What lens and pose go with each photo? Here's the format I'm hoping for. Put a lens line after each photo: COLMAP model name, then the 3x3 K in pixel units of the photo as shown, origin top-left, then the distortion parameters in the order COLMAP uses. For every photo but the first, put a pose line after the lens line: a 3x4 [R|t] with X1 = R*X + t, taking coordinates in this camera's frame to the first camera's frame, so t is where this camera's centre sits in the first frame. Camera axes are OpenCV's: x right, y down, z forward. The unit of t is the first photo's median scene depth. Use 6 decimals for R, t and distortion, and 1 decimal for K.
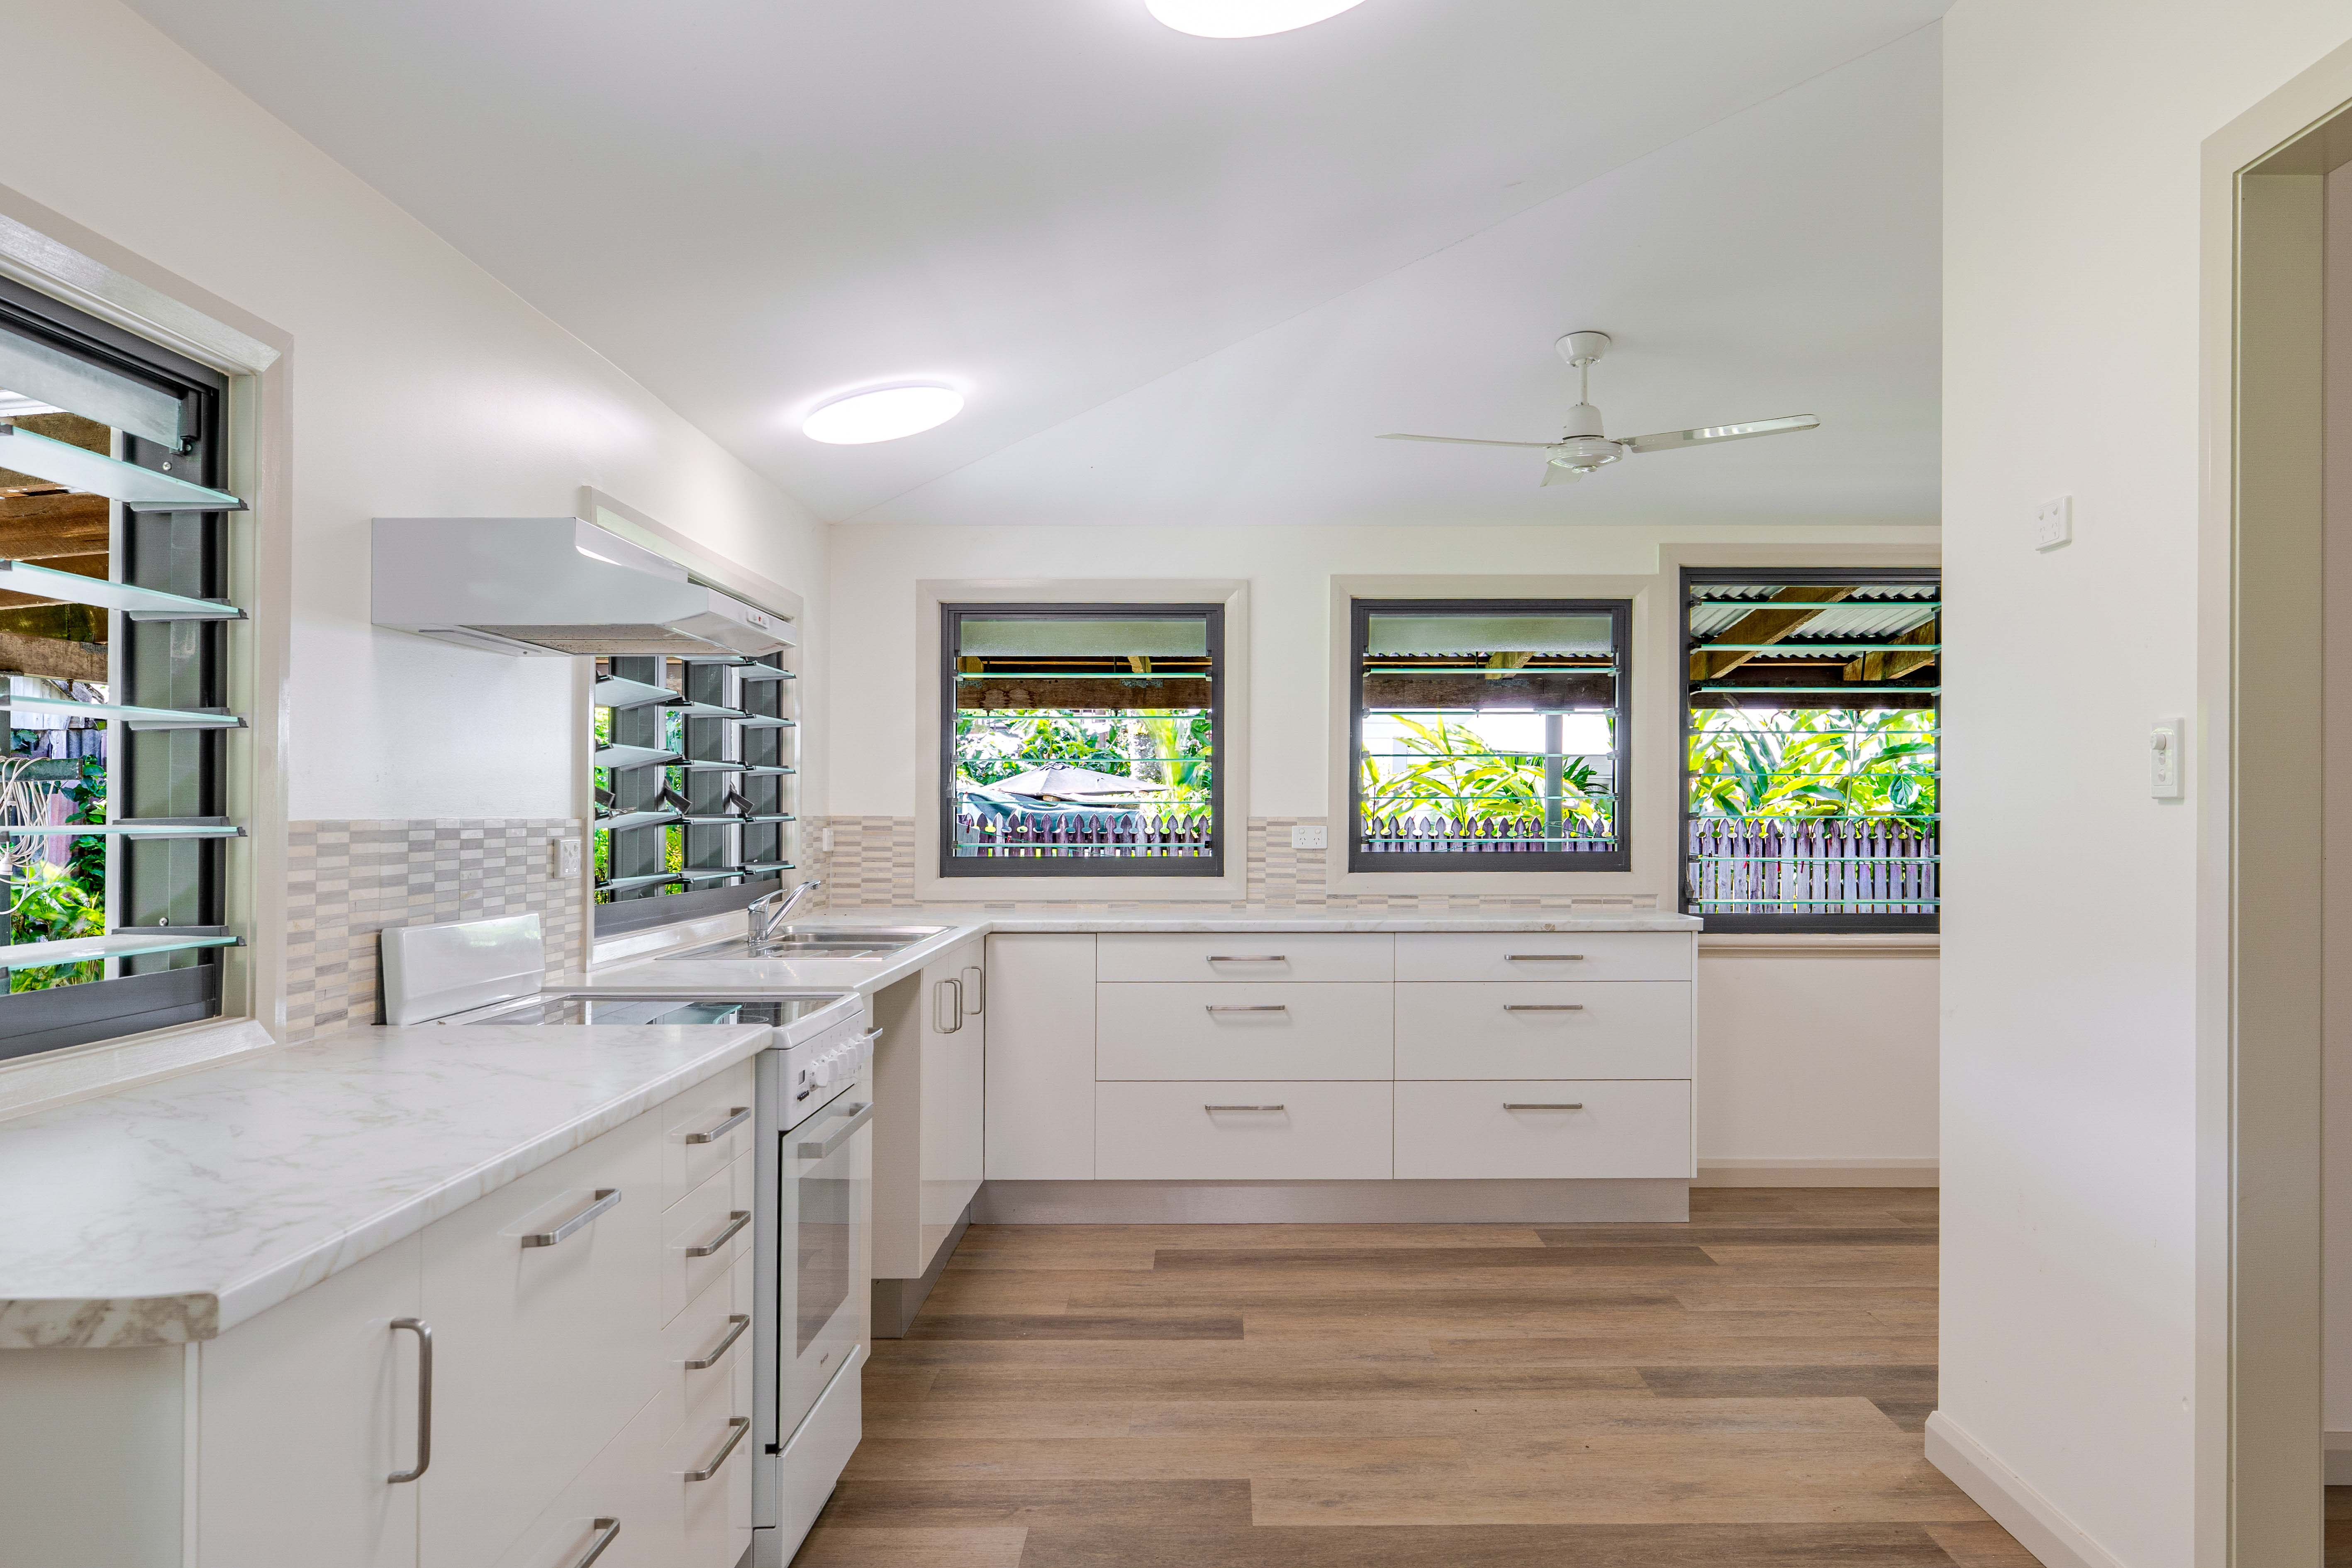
lens RADIAL K [[1894.2, 0, 1223.8], [0, 1894.2, 817.1], [0, 0, 1]] dist [-0.008357, -0.002628]
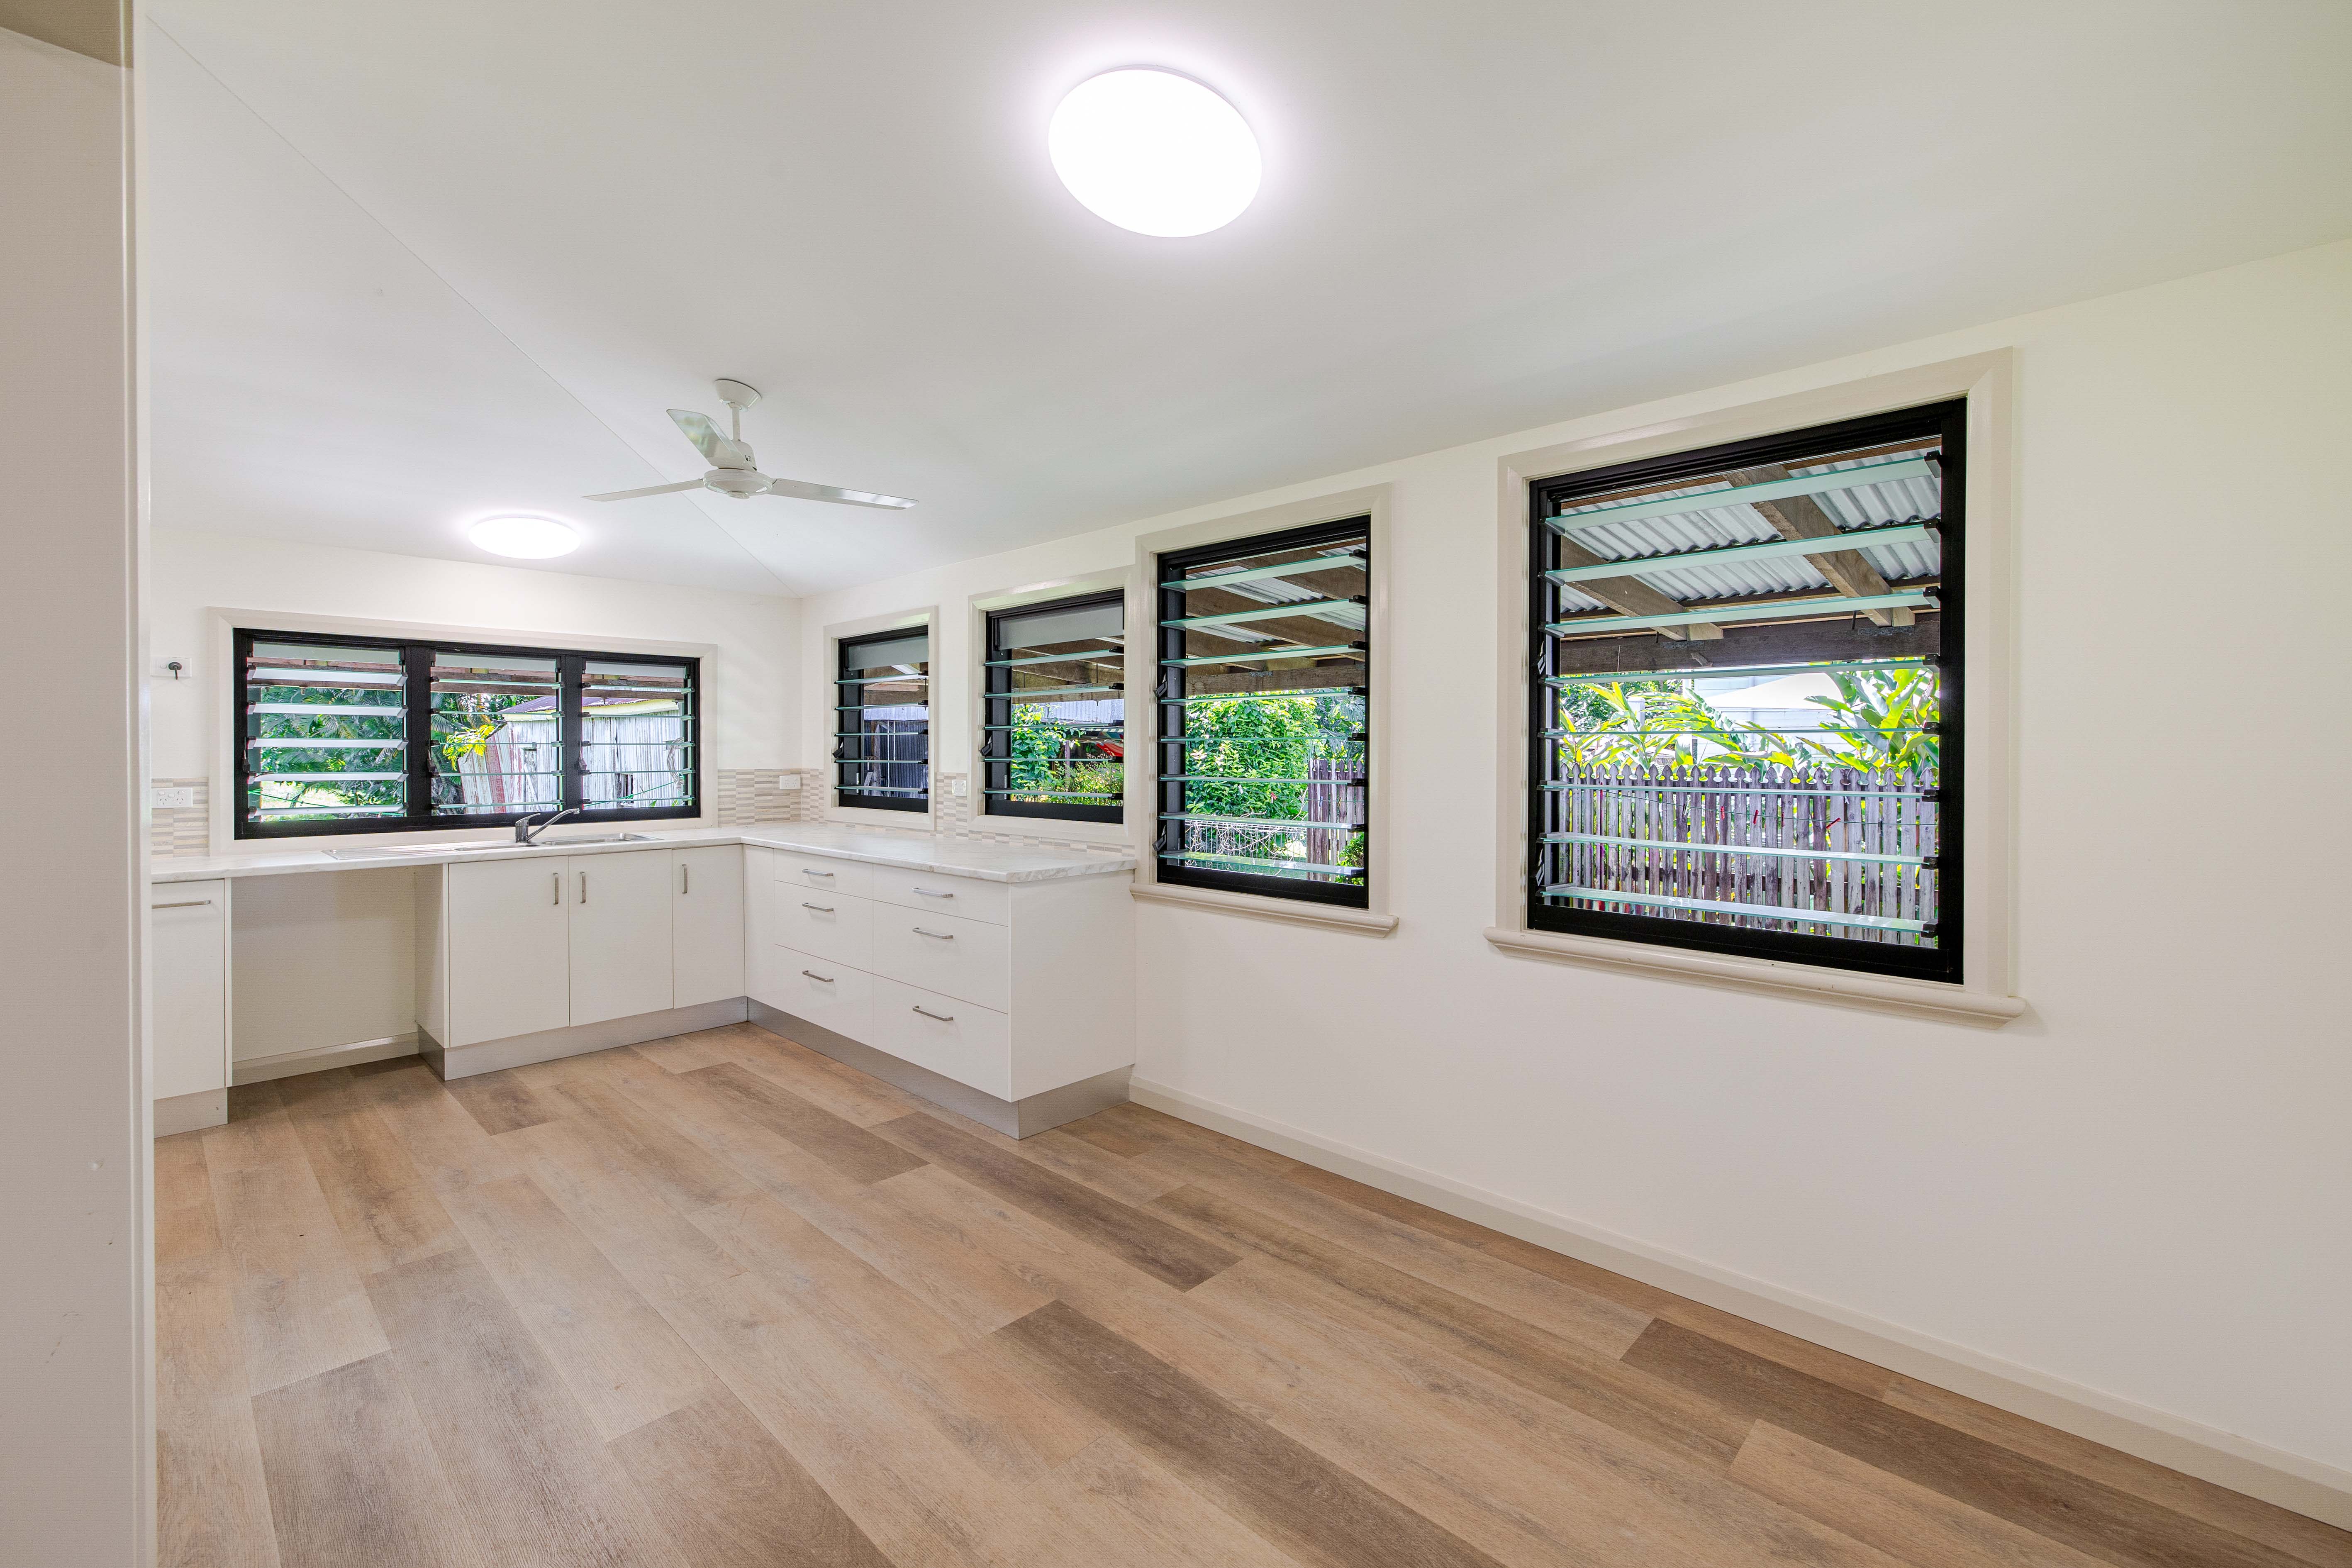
lens RADIAL K [[1004.9, 0, 1190.8], [0, 1004.9, 768.4], [0, 0, 1]] dist [-0.001315, -0.000450]
pose [[0.721366, 0.017653, -0.692329, 0.940441], [-0.004603, 0.999775, 0.020696, -0.027217], [0.692539, -0.011743, 0.721285, 0.822276]]
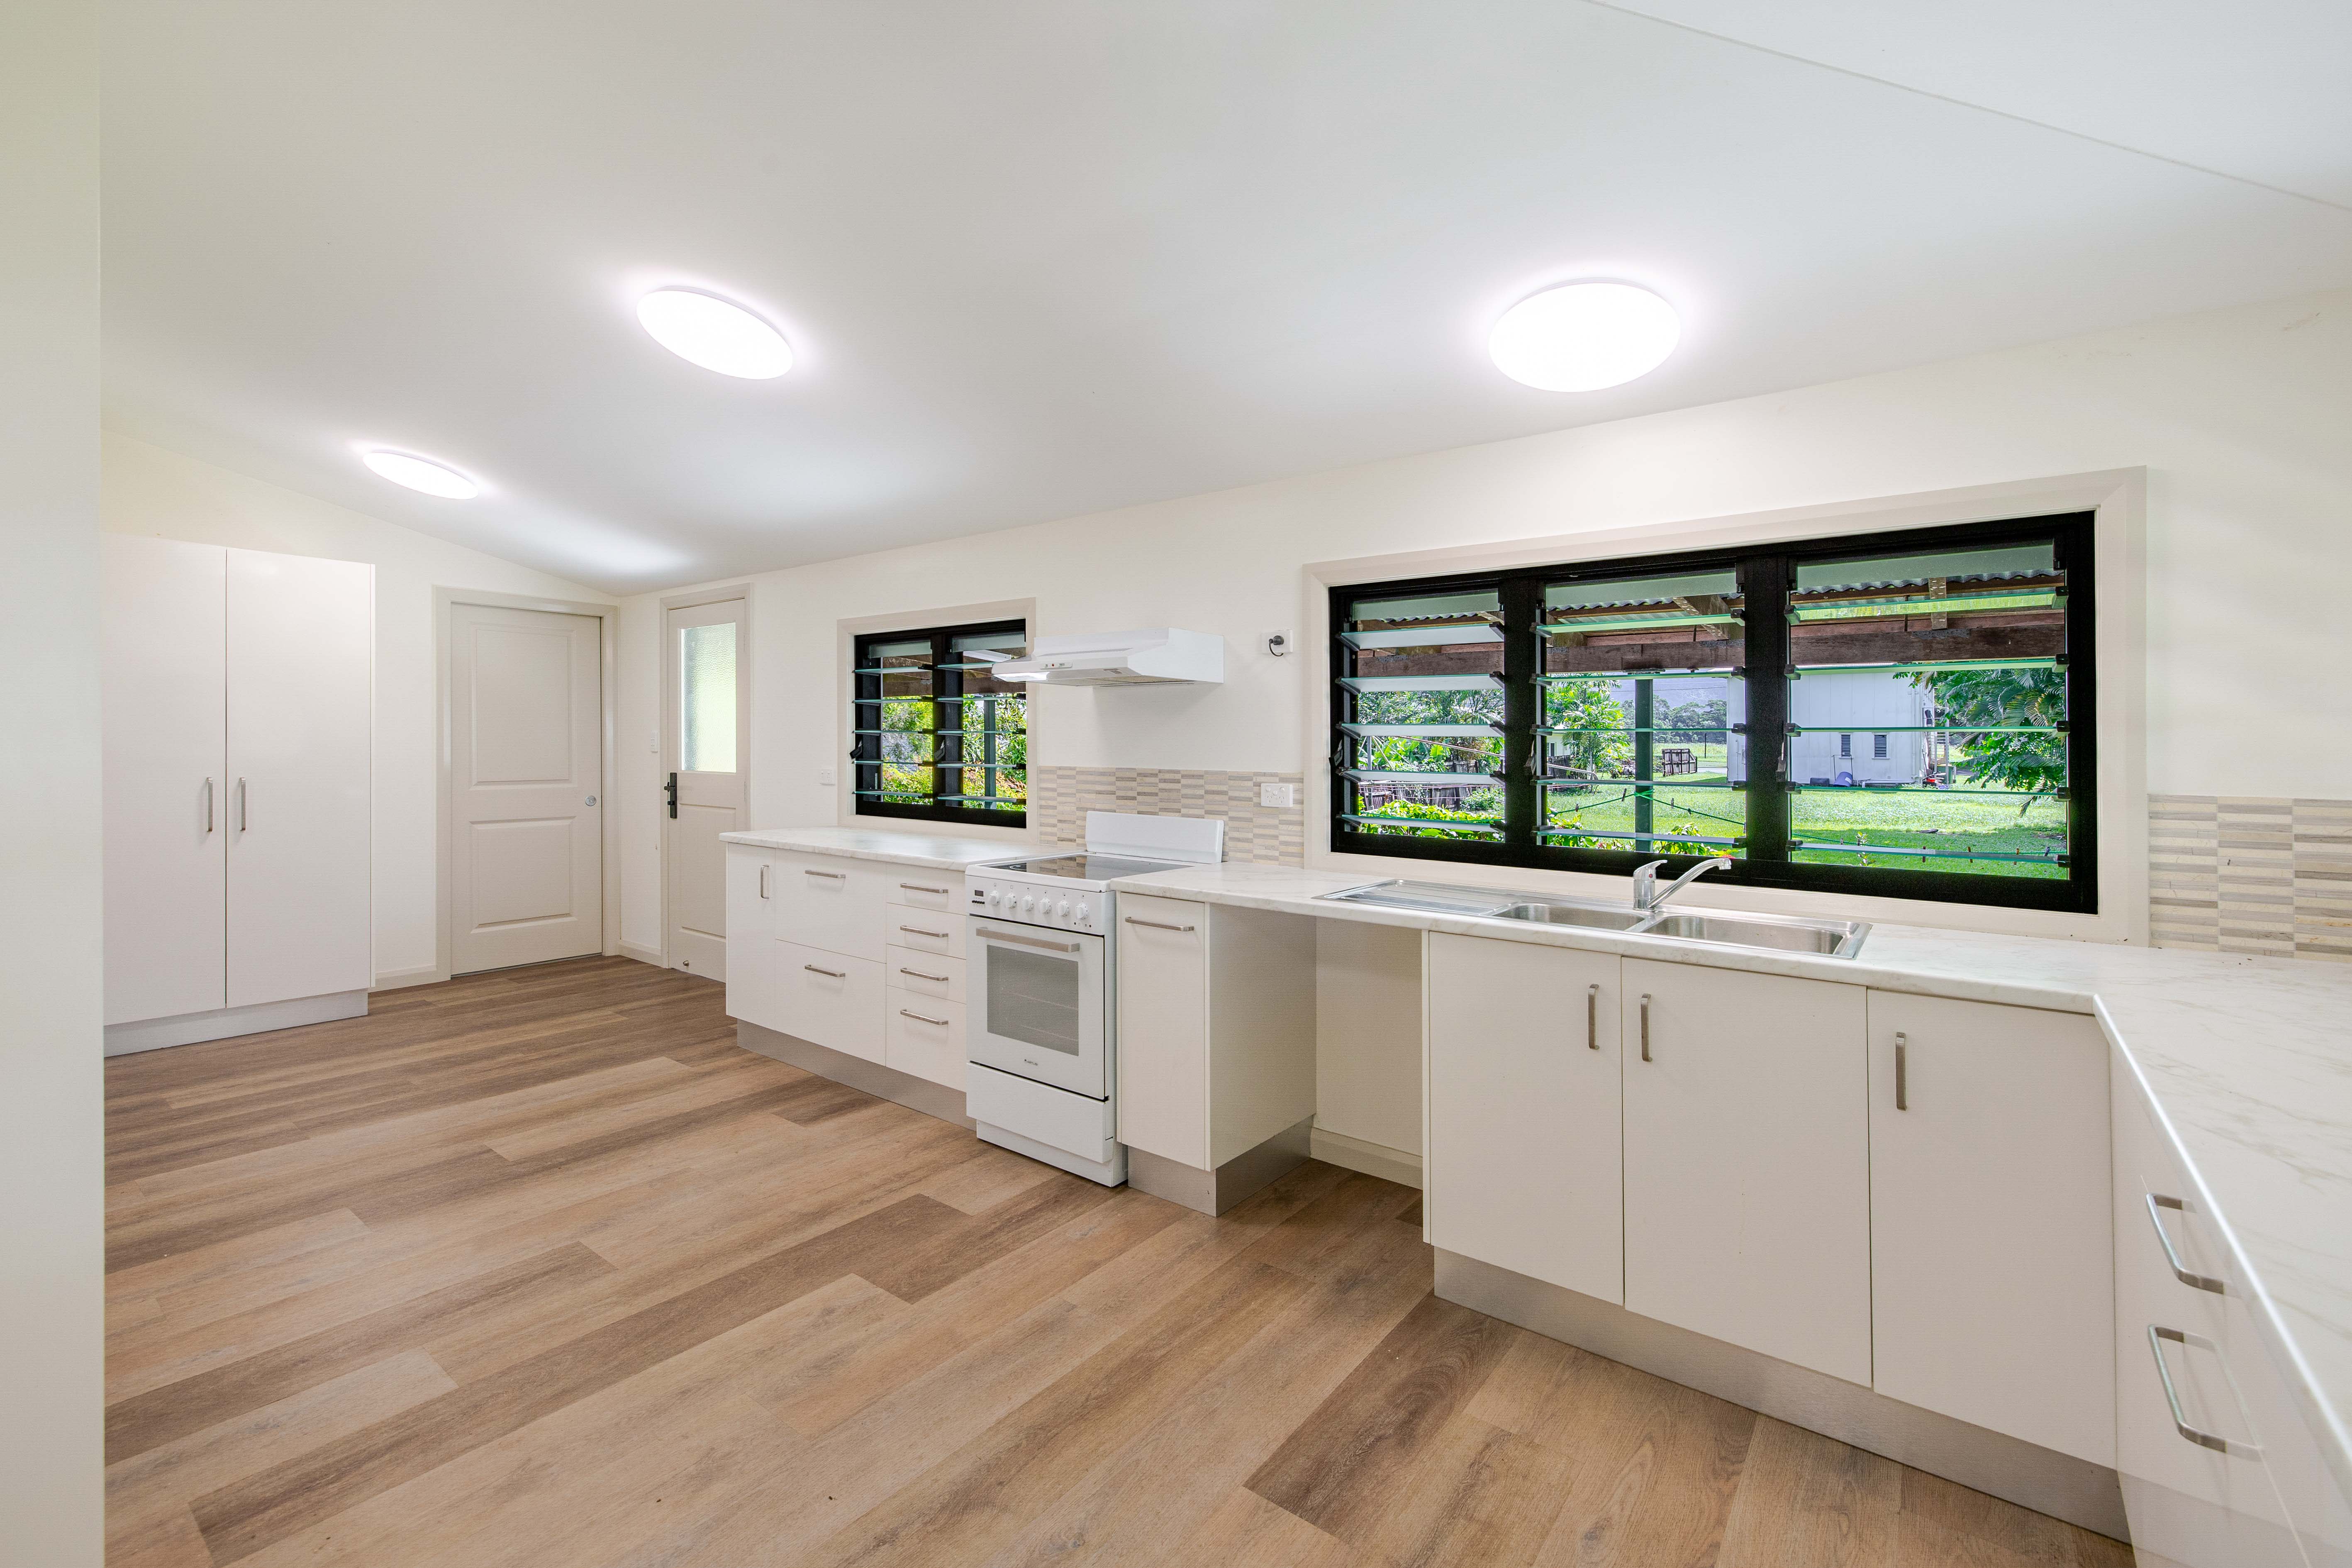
lens RADIAL K [[1004.9, 0, 1146.4], [0, 1004.9, 737.3], [0, 0, 1]] dist [-0.001315, -0.000450]
pose [[-0.626146, -0.014626, -0.779569, 0.348538], [-0.012651, 0.999883, -0.008598, -0.015102], [0.779603, 0.004479, -0.626258, 1.222874]]
